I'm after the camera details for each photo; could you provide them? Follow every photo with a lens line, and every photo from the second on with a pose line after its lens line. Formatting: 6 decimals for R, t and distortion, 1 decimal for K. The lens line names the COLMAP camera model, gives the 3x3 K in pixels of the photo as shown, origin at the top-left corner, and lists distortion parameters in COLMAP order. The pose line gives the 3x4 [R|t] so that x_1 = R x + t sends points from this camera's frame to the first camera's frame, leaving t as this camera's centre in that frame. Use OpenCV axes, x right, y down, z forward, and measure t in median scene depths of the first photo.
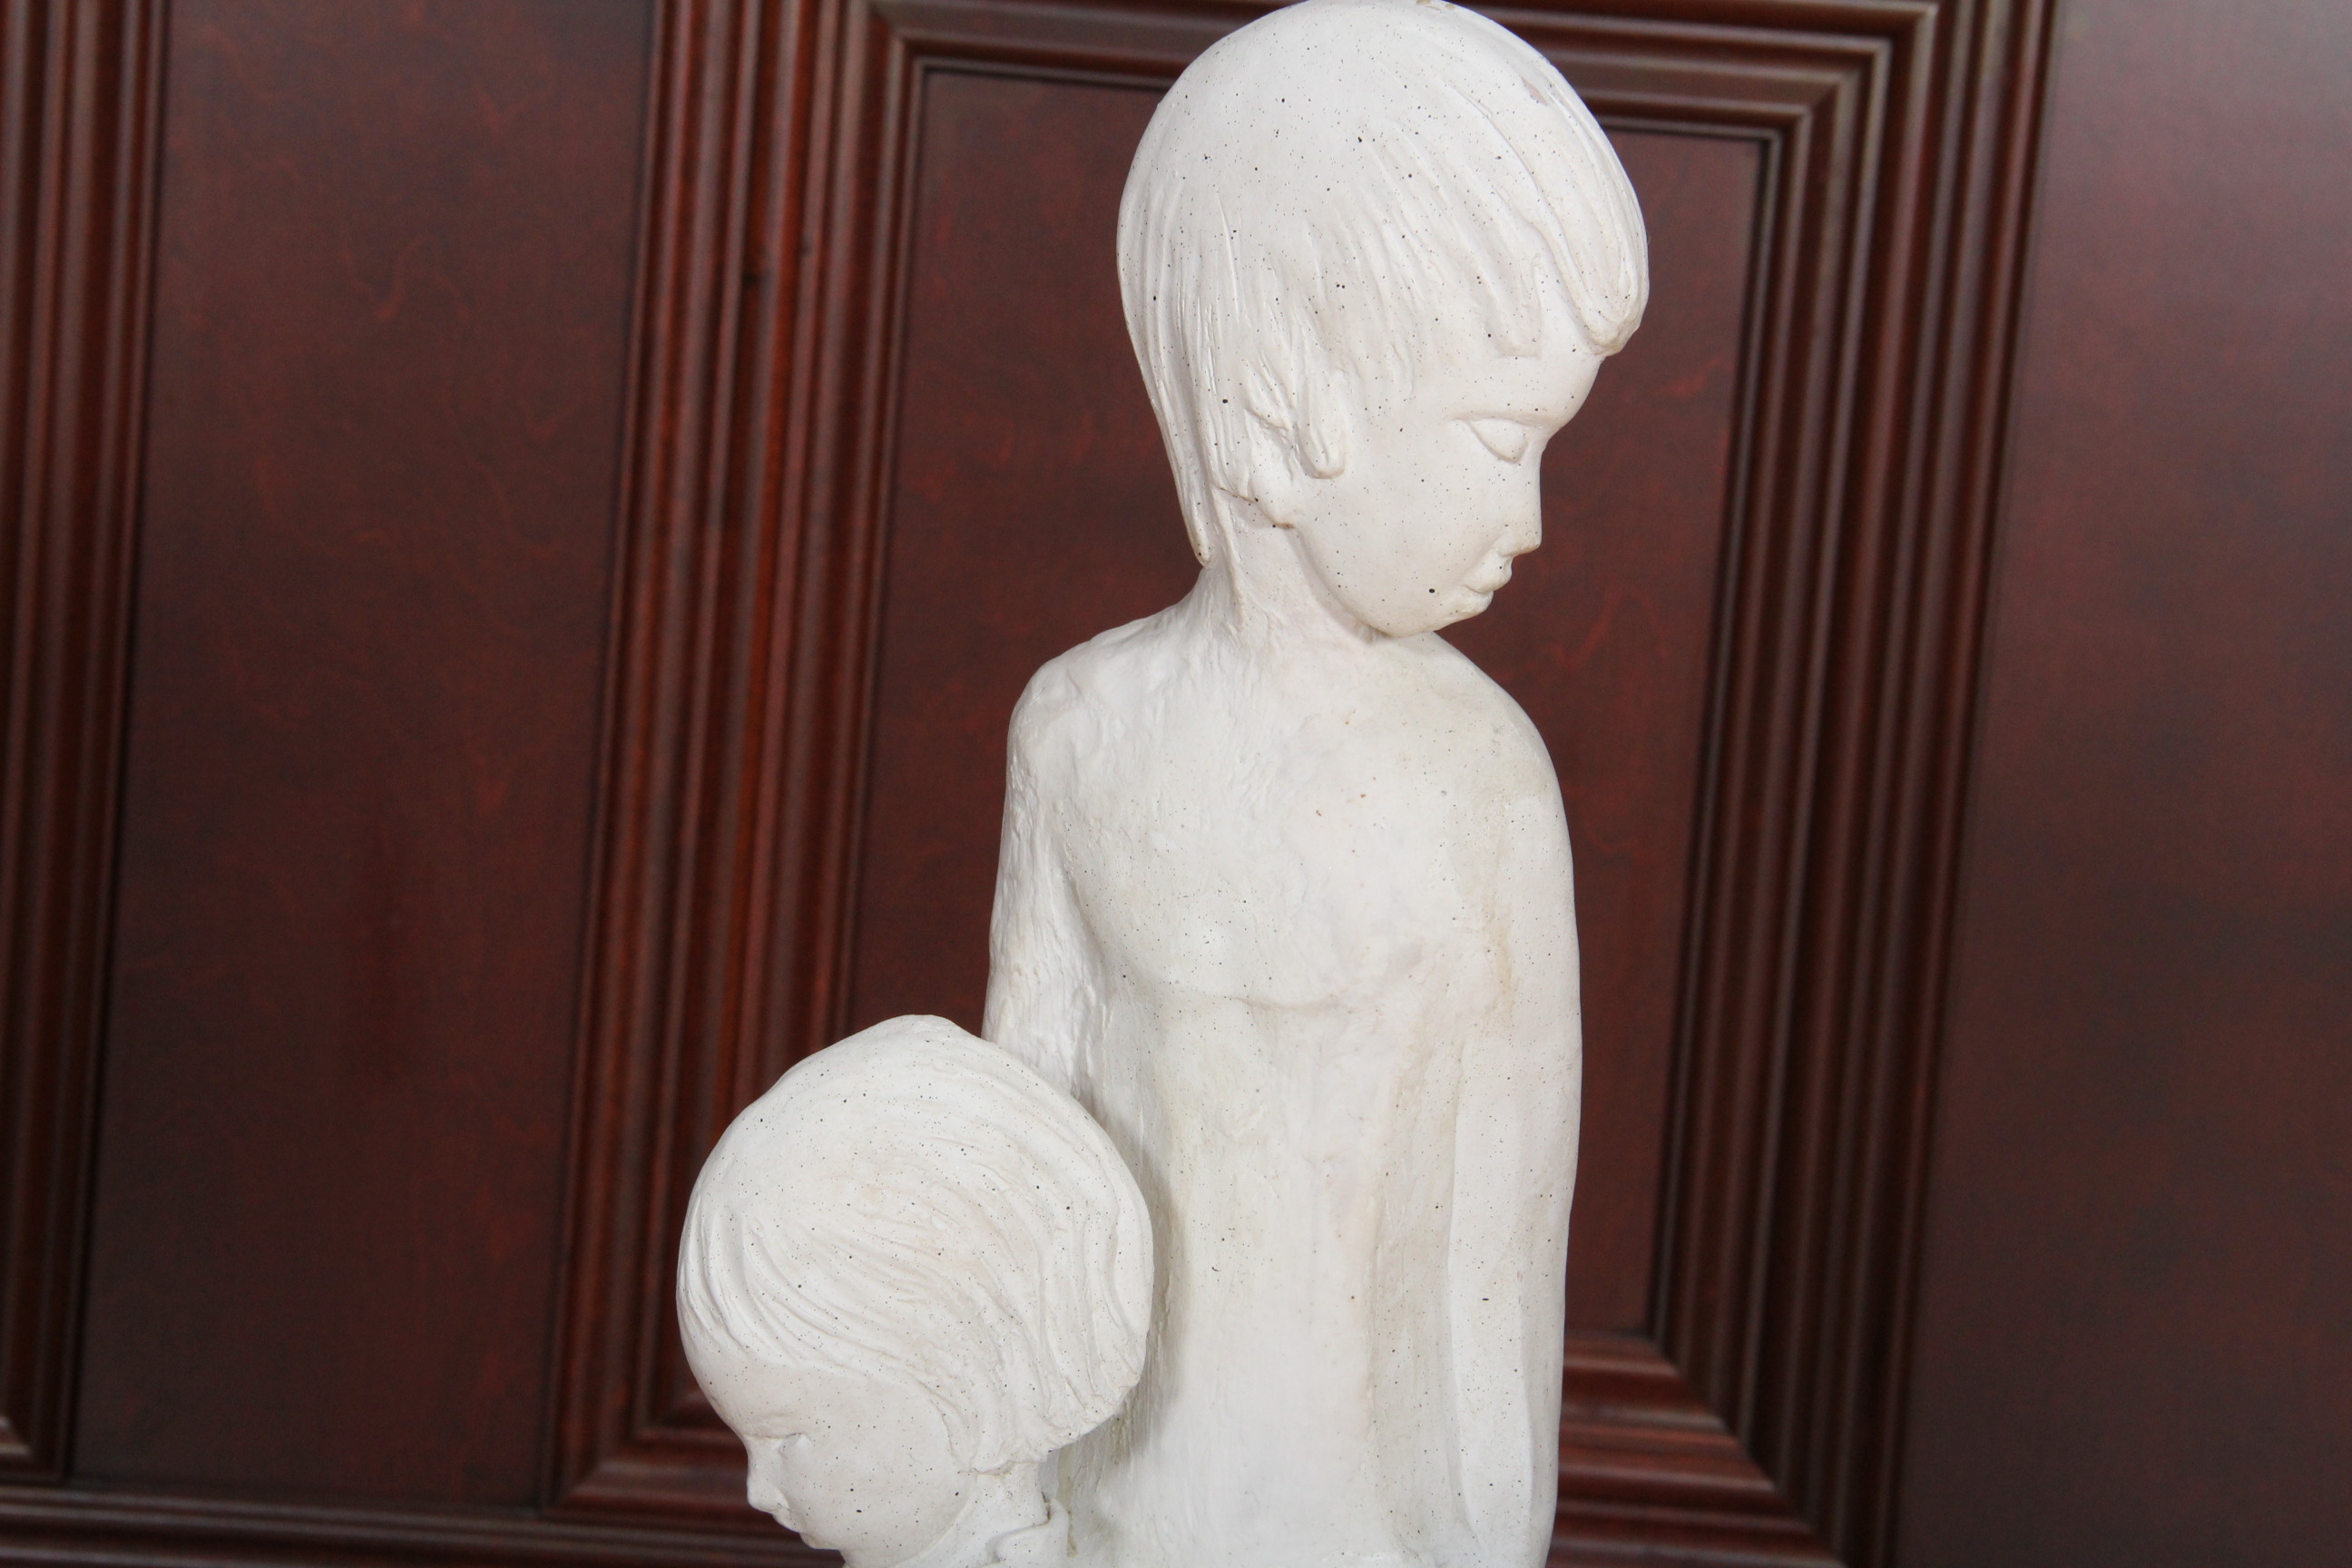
lens RADIAL K [[6354.8, 0, 1176.0], [0, 6354.8, 784.0], [0, 0, 1]] dist [0.430228, 1.264491]
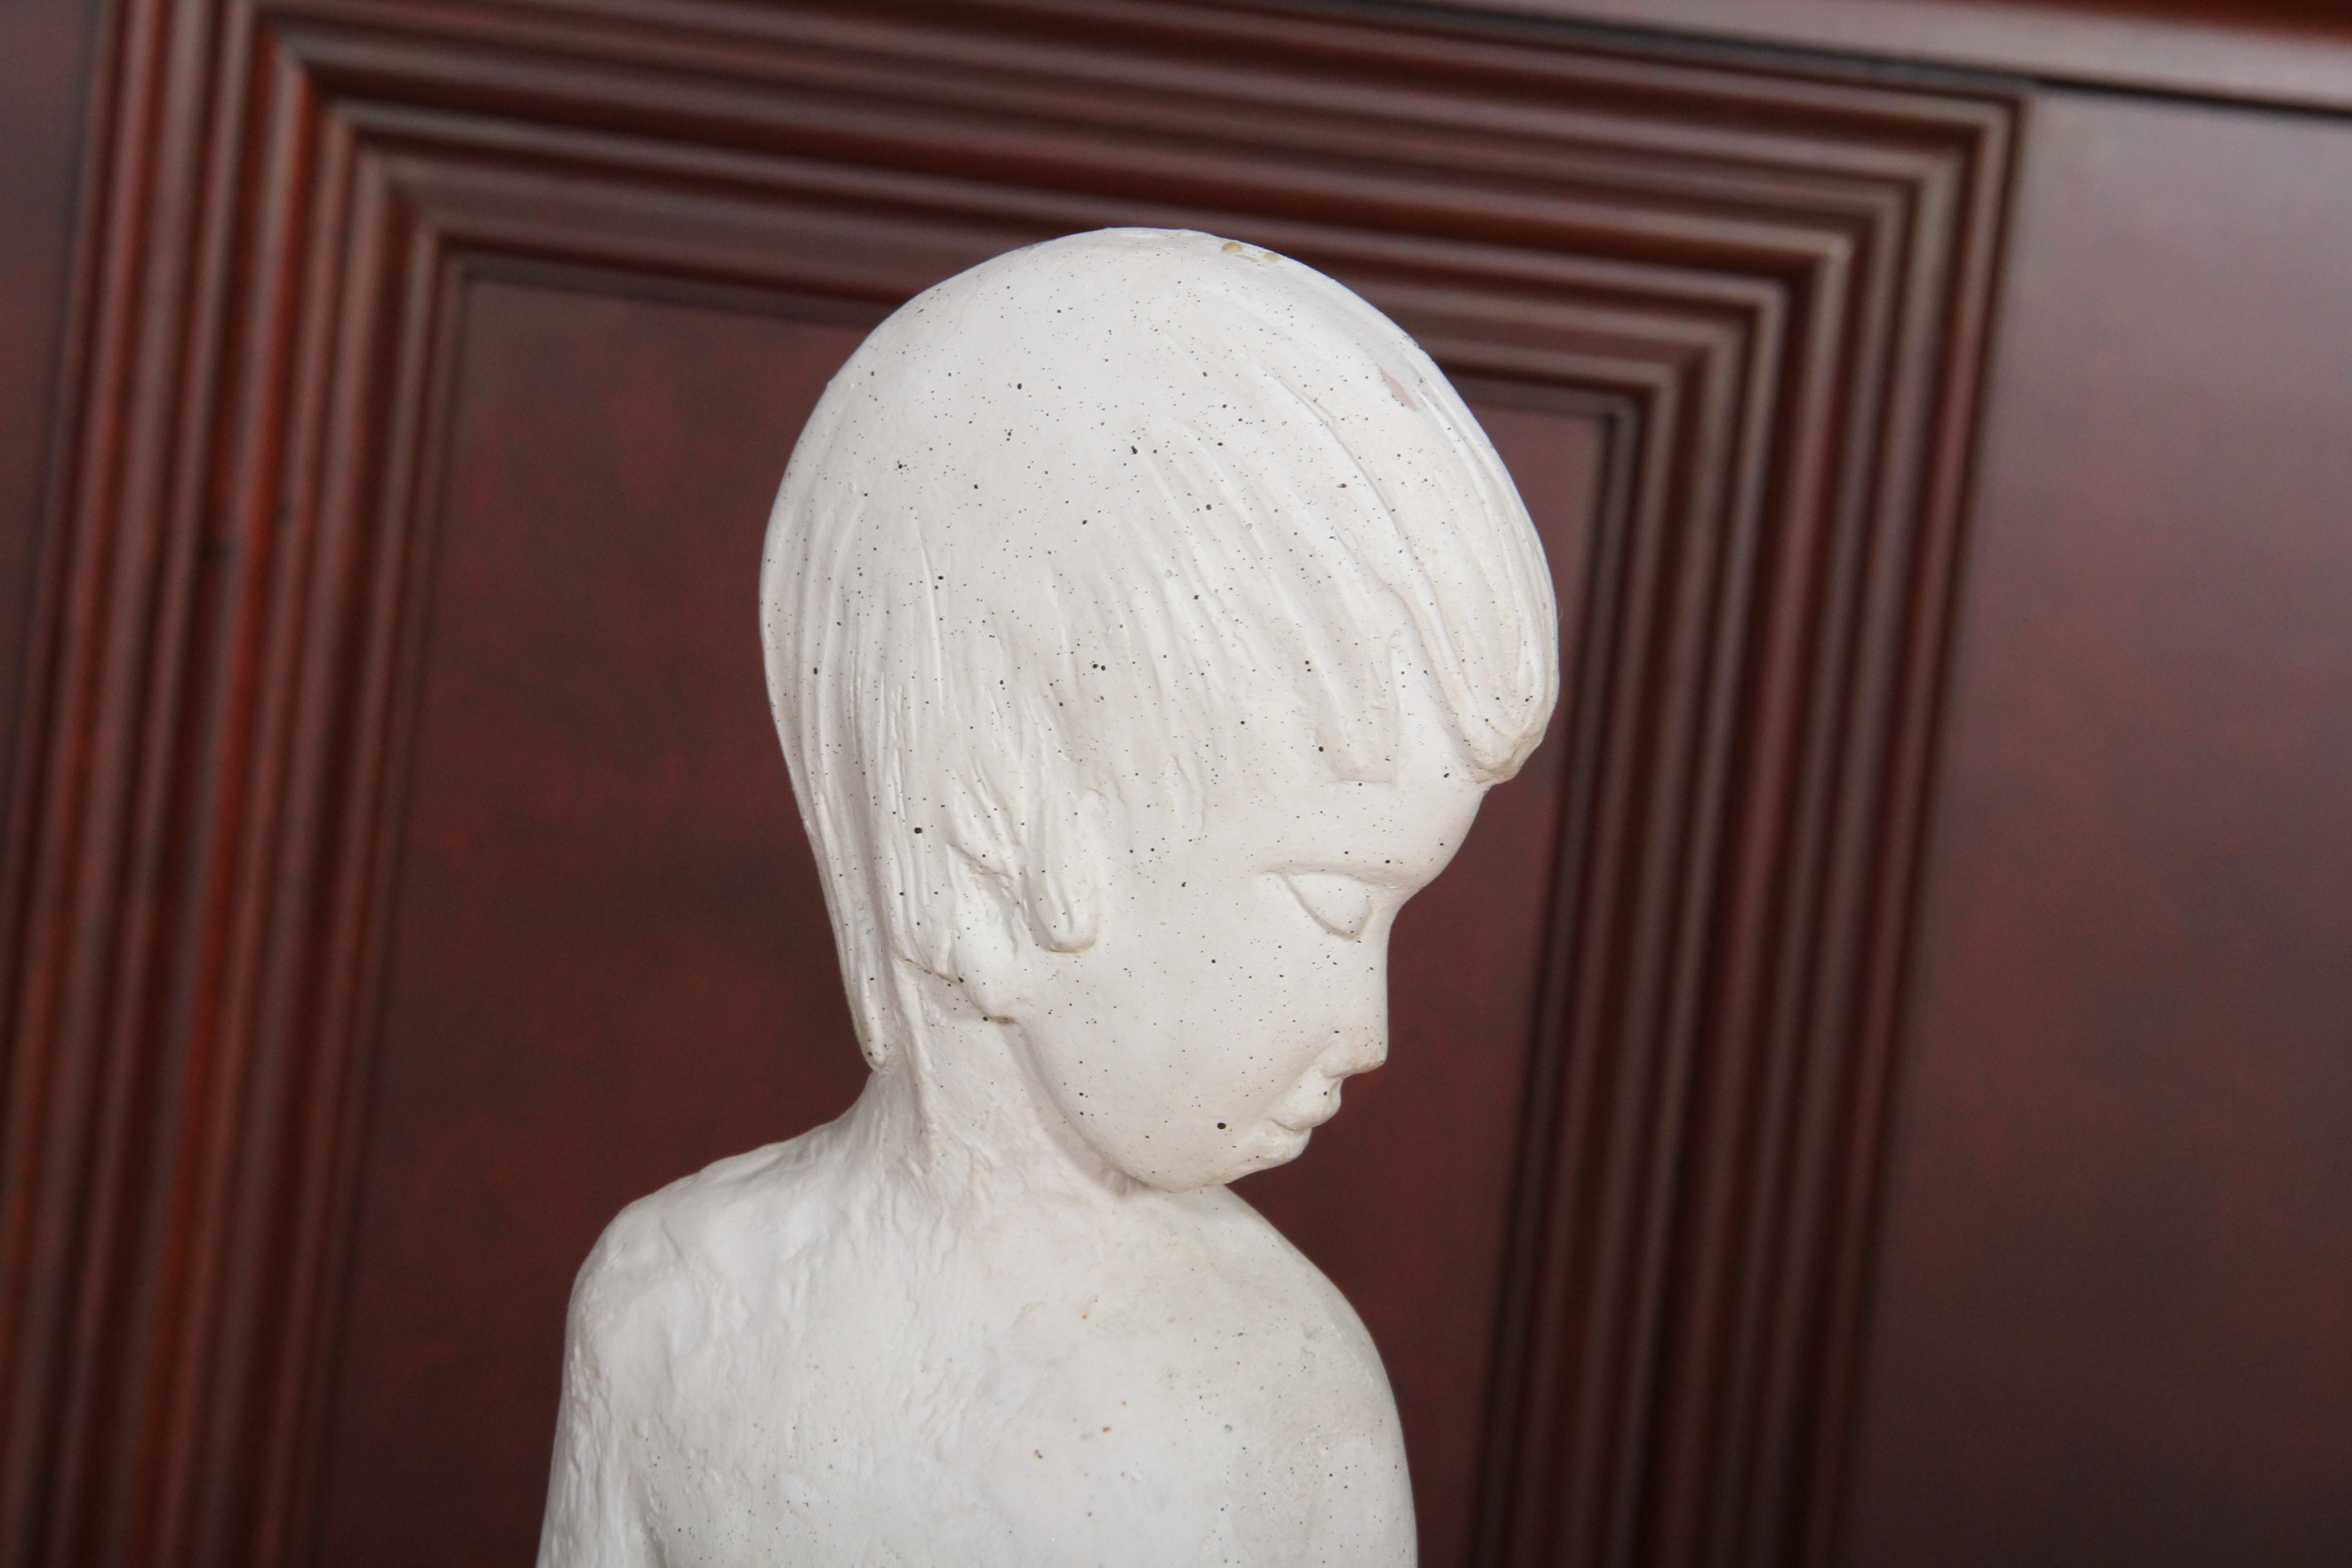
lens RADIAL K [[8072.4, 0, 1176.0], [0, 8072.4, 784.0], [0, 0, 1]] dist [0.611656, 4.093153]
pose [[0.998150, 0.031268, 0.052146, -0.009363], [-0.028834, 0.998488, -0.046791, -0.025844], [-0.053531, 0.045201, 0.997543, 0.154538]]
